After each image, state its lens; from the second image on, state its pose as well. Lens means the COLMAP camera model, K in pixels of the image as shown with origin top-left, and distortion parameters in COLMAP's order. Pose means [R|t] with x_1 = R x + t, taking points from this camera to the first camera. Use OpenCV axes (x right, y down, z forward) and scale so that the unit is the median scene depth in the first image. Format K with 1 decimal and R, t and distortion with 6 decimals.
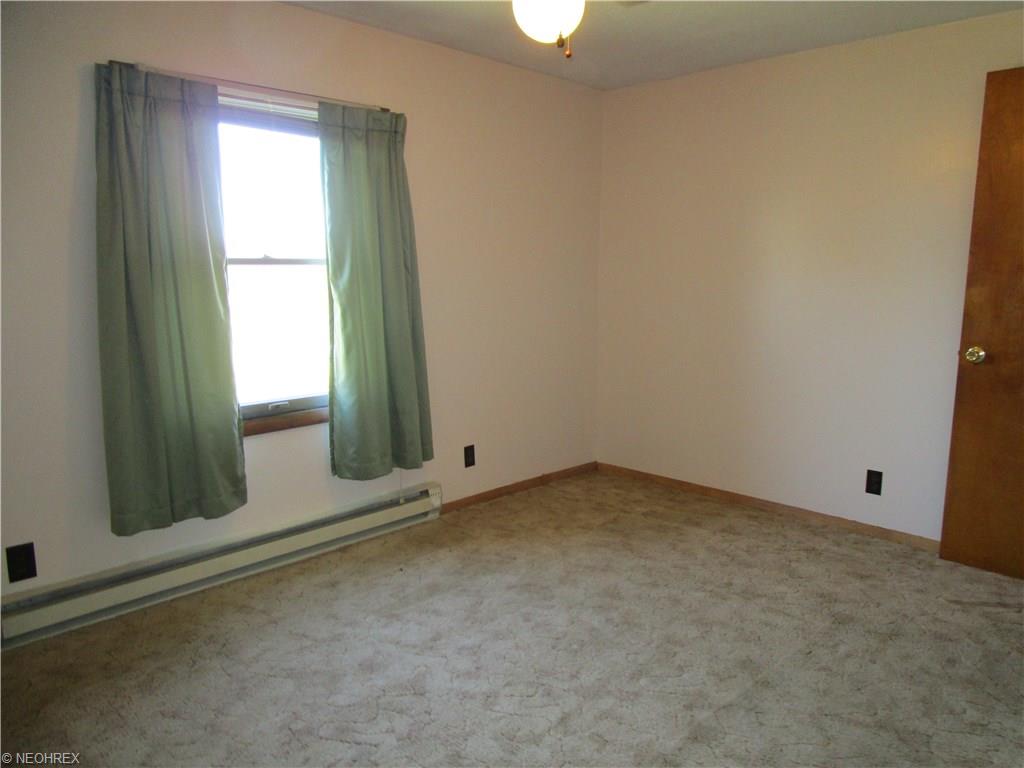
lens RADIAL K [[728.7, 0, 520.7], [0, 728.7, 377.8], [0, 0, 1]] dist [-0.032988, 0.007521]
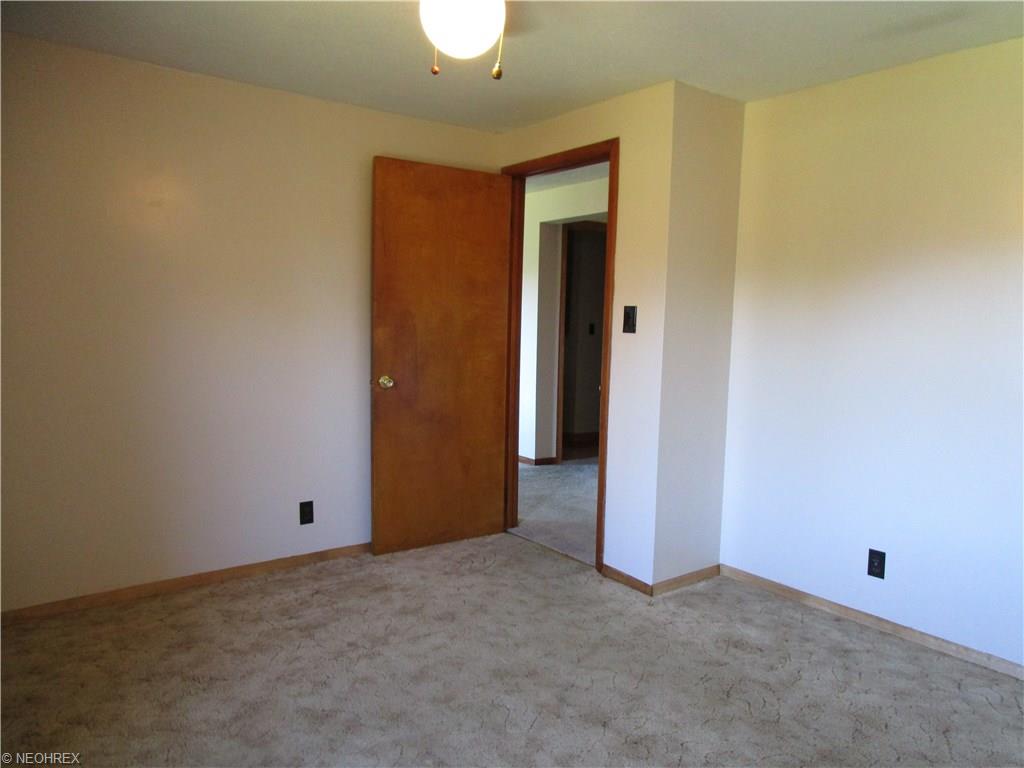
lens RADIAL K [[728.7, 0, 519.5], [0, 728.7, 392.8], [0, 0, 1]] dist [-0.032988, 0.007521]
pose [[0.141867, -0.105980, 0.984196, -0.588159], [0.128352, 0.987828, 0.087870, -0.098560], [-0.981529, 0.113858, 0.153743, 0.605278]]
